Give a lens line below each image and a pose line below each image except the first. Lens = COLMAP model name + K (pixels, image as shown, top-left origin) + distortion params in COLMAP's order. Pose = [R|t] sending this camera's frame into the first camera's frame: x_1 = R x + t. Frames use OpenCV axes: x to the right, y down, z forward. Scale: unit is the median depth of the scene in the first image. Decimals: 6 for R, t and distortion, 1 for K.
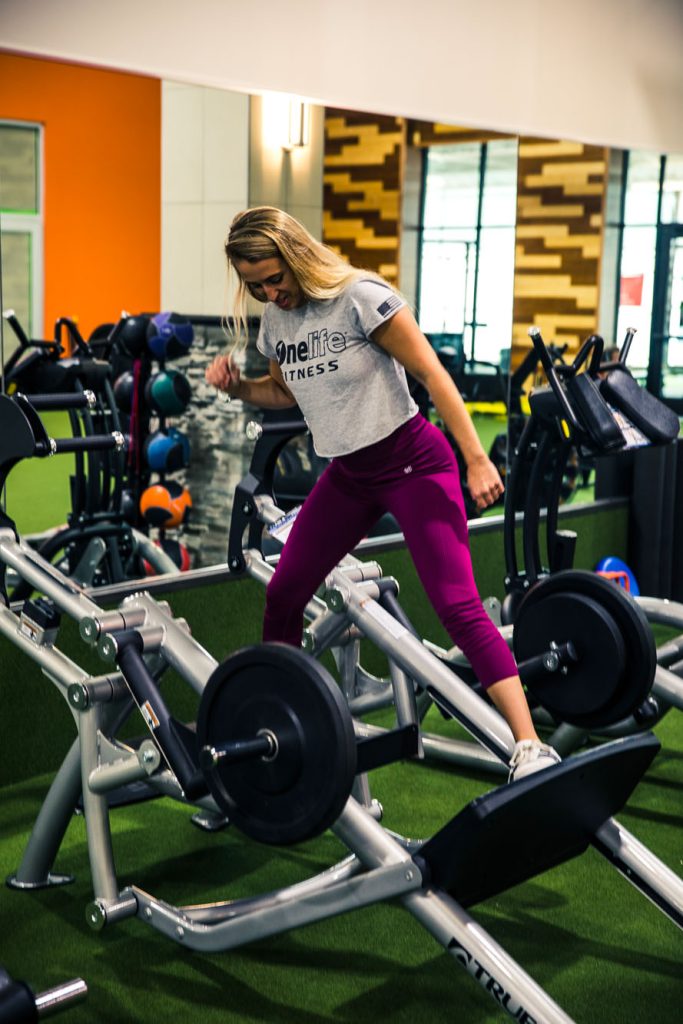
lens RADIAL K [[1615.7, 0, 340.4], [0, 1615.7, 523.2], [0, 0, 1]] dist [0.179545, -0.034195]
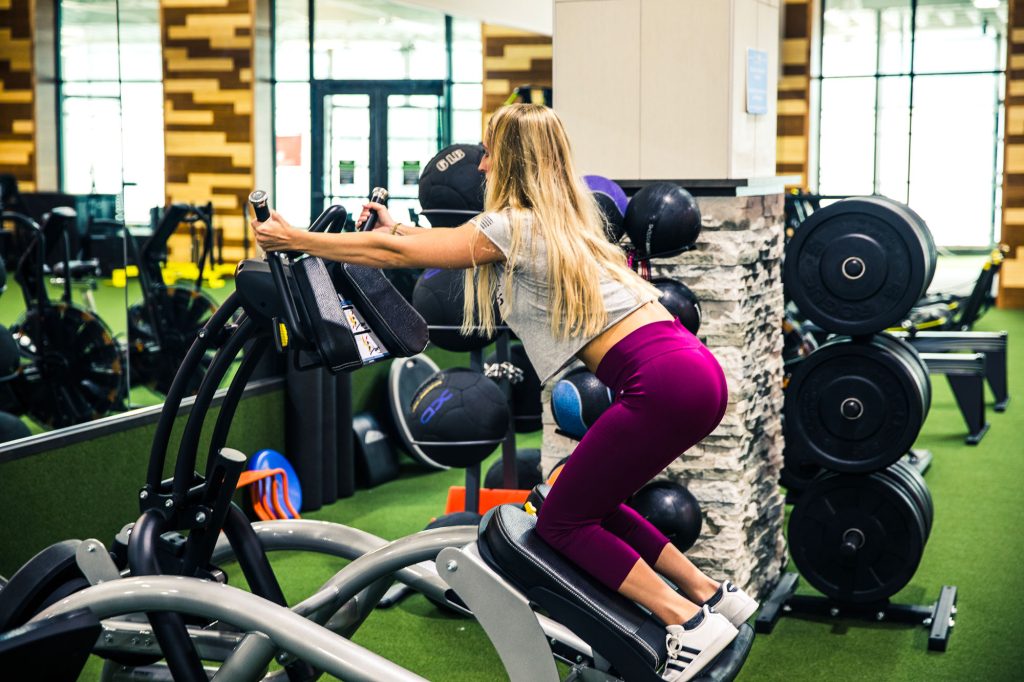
lens RADIAL K [[1574.9, 0, 512.0], [0, 1574.9, 341.0], [0, 0, 1]] dist [0.203617, 0.093636]
pose [[0.952801, -0.046713, 0.299979, 0.051082], [0.054119, 0.998399, -0.016421, -0.017722], [-0.298732, 0.031880, 0.953804, 0.198251]]
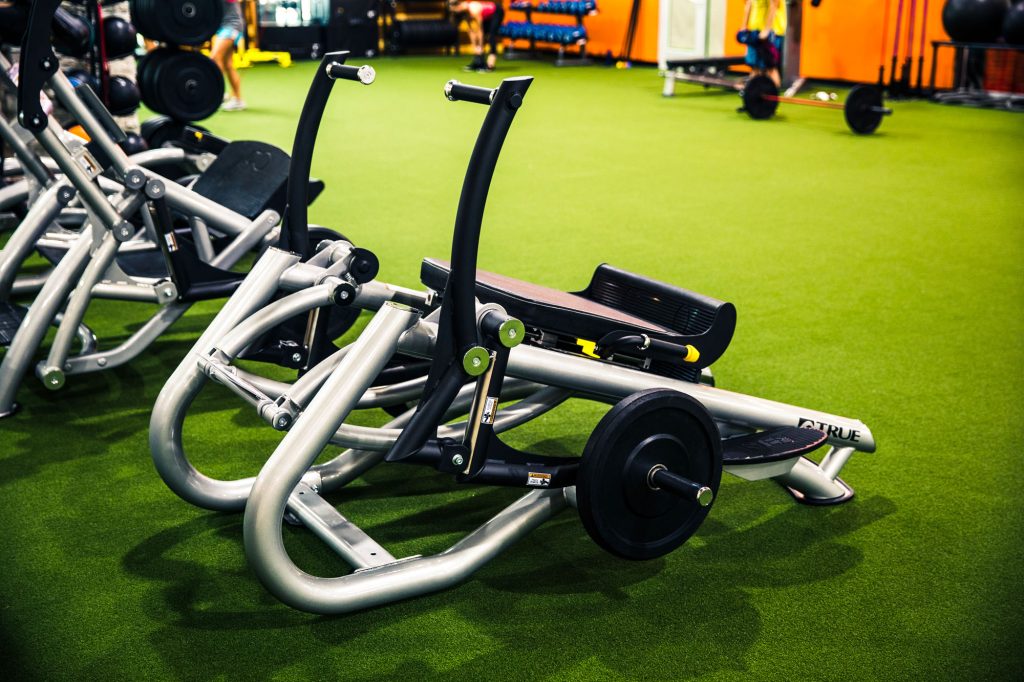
lens RADIAL K [[1377.2, 0, 512.0], [0, 1377.2, 341.0], [0, 0, 1]] dist [0.068031, -0.002585]
pose [[0.339825, -0.256972, 0.904701, -0.626695], [0.128522, 0.965612, 0.225998, -0.013328], [-0.931666, 0.039474, 0.361166, 0.160951]]
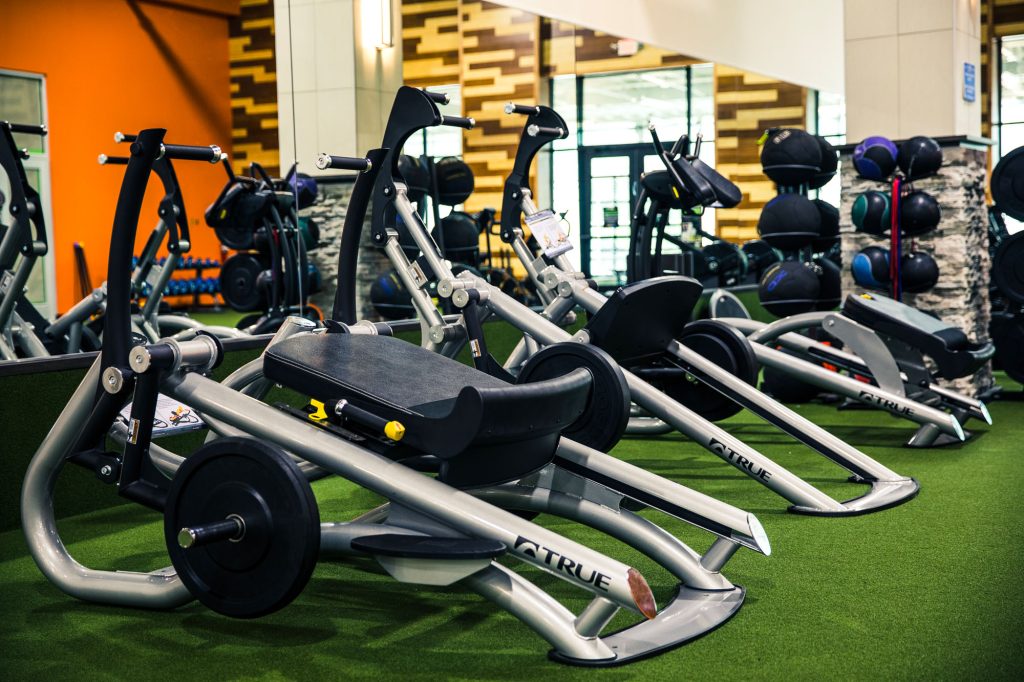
lens RADIAL K [[1478.2, 0, 512.0], [0, 1478.2, 341.0], [0, 0, 1]] dist [0.120654, 0.029367]
pose [[0.981854, -0.052236, 0.182302, -0.194846], [0.066812, 0.994961, -0.074753, 0.124872], [-0.177479, 0.085576, 0.980397, -0.214948]]
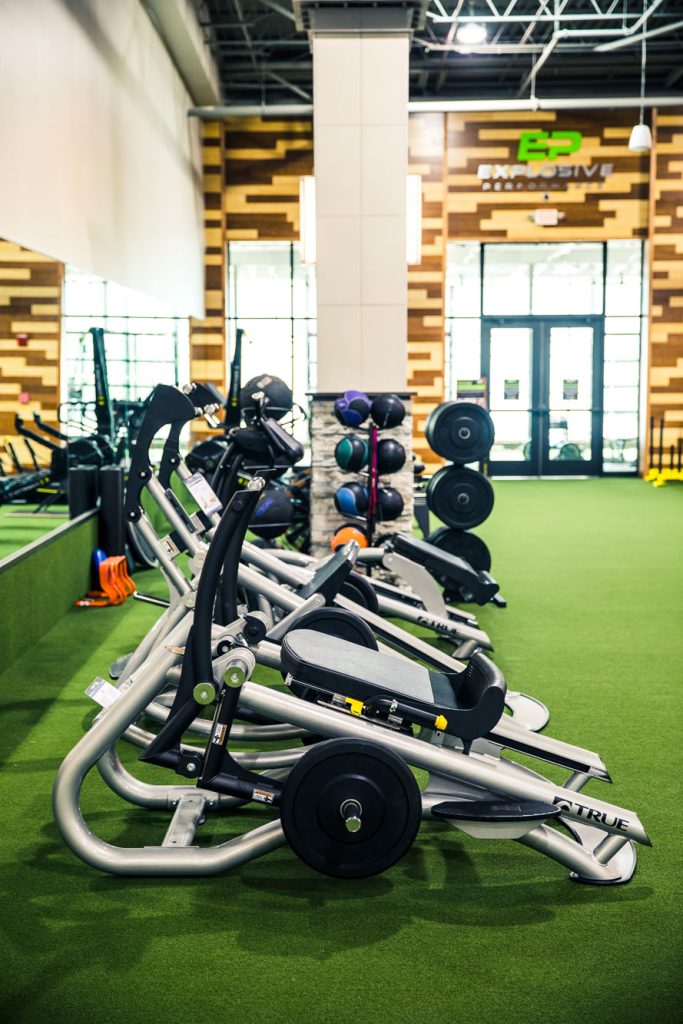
lens RADIAL K [[1492.2, 0, 341.5], [0, 1492.2, 512.0], [0, 0, 1]] dist [0.104588, -0.011596]
pose [[0.774201, -0.068467, 0.629226, -0.591785], [0.094911, 0.995450, -0.008462, 0.022954], [-0.625783, 0.066272, 0.777176, -0.212559]]
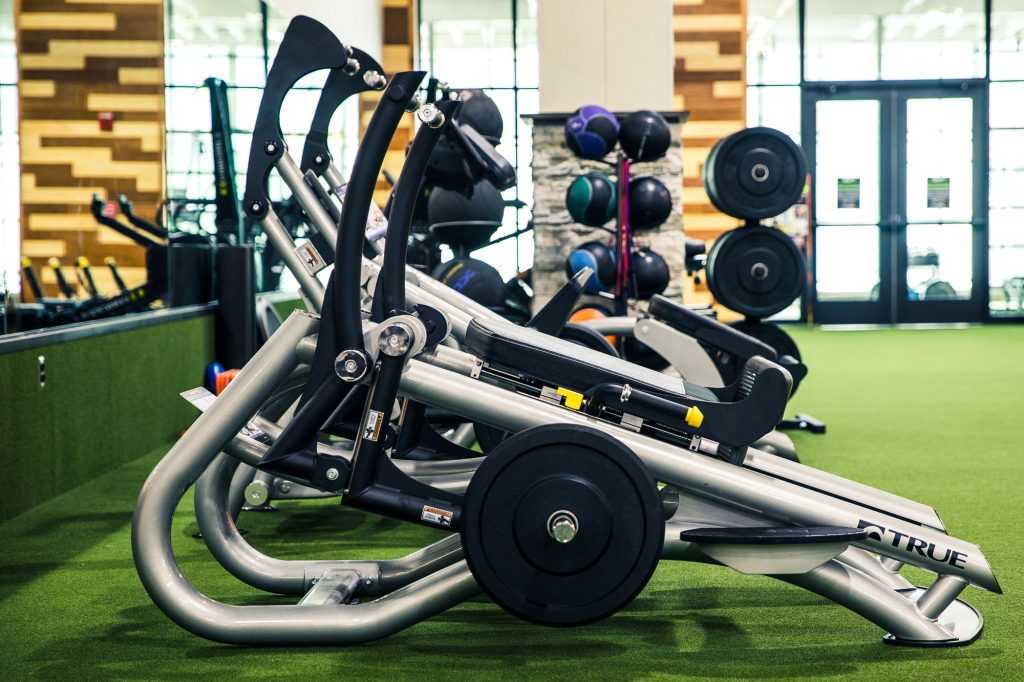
lens RADIAL K [[2297.6, 0, 599.6], [0, 2297.6, 363.6], [0, 0, 1]] dist [0.166909, 0.588920]
pose [[0.775013, -0.049818, 0.629979, -0.613134], [0.102903, 0.993531, -0.048026, 0.129617], [-0.623511, 0.102048, 0.775126, -0.249160]]
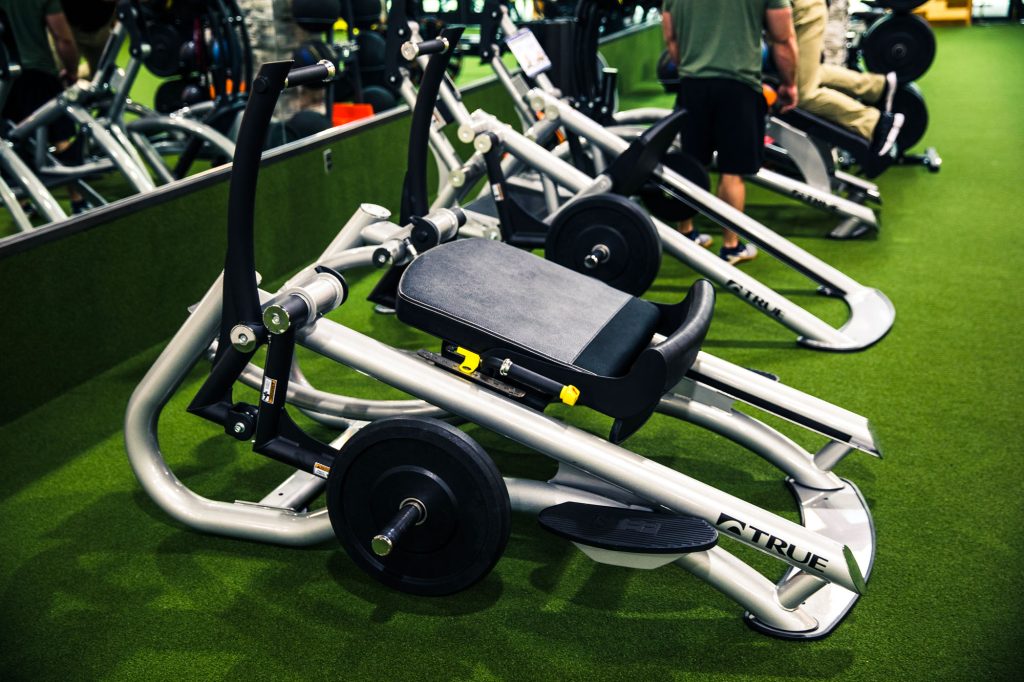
lens RADIAL K [[1158.1, 0, 512.0], [0, 1158.1, 341.0], [0, 0, 1]] dist [0.035176, 0.014409]
pose [[0.937382, -0.148019, 0.315285, -0.275142], [0.086805, 0.975924, 0.200093, 0.022823], [-0.337312, -0.160195, 0.927663, -0.048824]]
